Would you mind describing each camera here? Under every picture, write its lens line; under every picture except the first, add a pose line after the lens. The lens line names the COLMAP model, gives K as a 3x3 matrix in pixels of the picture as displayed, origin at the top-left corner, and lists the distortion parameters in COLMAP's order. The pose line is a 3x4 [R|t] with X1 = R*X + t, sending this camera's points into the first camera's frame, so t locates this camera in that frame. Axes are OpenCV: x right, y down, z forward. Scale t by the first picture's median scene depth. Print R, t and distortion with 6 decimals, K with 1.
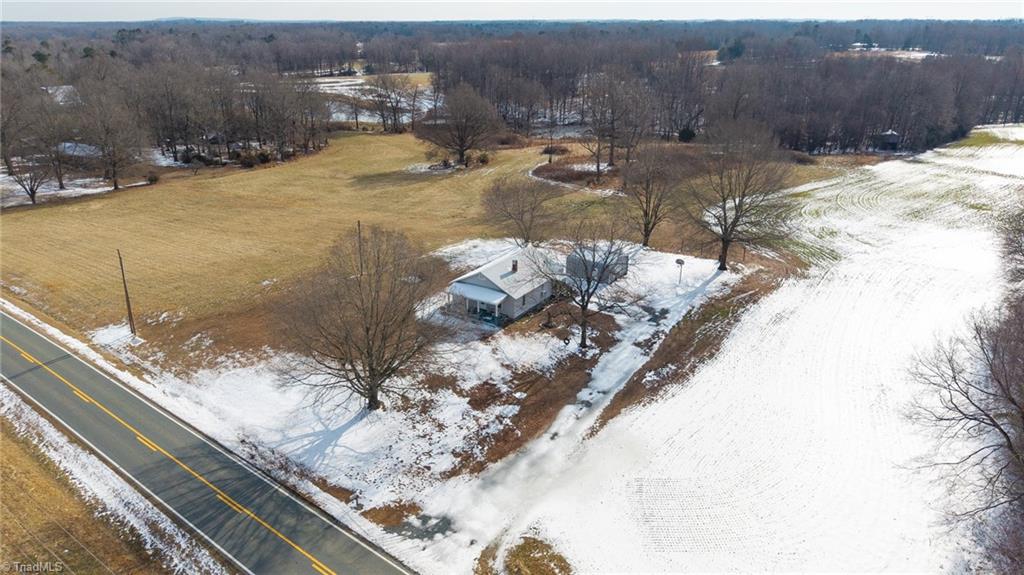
lens RADIAL K [[686.9, 0, 512.0], [0, 686.9, 287.5], [0, 0, 1]] dist [0.026230, -0.035044]
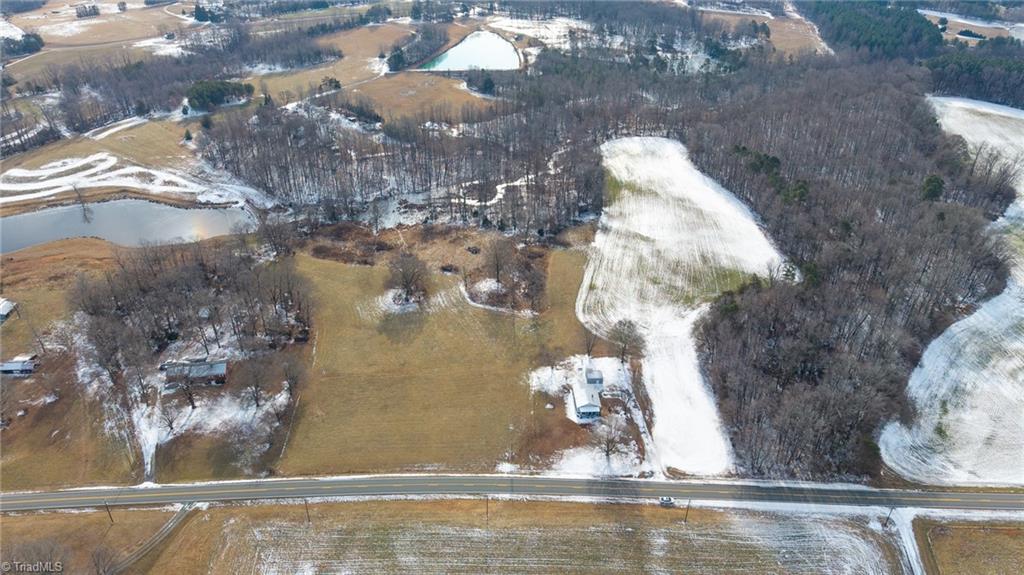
lens RADIAL K [[686.9, 0, 512.0], [0, 686.9, 287.5], [0, 0, 1]] dist [0.026230, -0.035044]
pose [[0.816727, -0.312444, 0.485115, -2.011991], [0.216560, 0.945236, 0.244195, -1.623882], [-0.534845, -0.094384, 0.839662, -1.738579]]
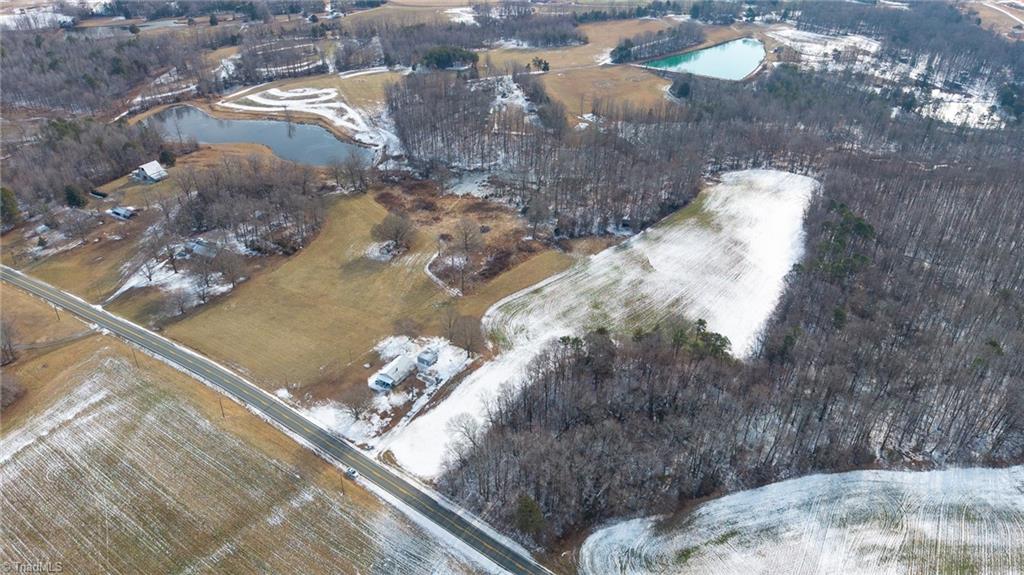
lens RADIAL K [[686.9, 0, 512.0], [0, 686.9, 287.5], [0, 0, 1]] dist [0.026230, -0.035044]
pose [[0.999531, -0.018944, 0.024047, 0.585232], [0.013977, 0.981278, 0.192088, -1.252275], [-0.027235, -0.191662, 0.981083, -2.671012]]
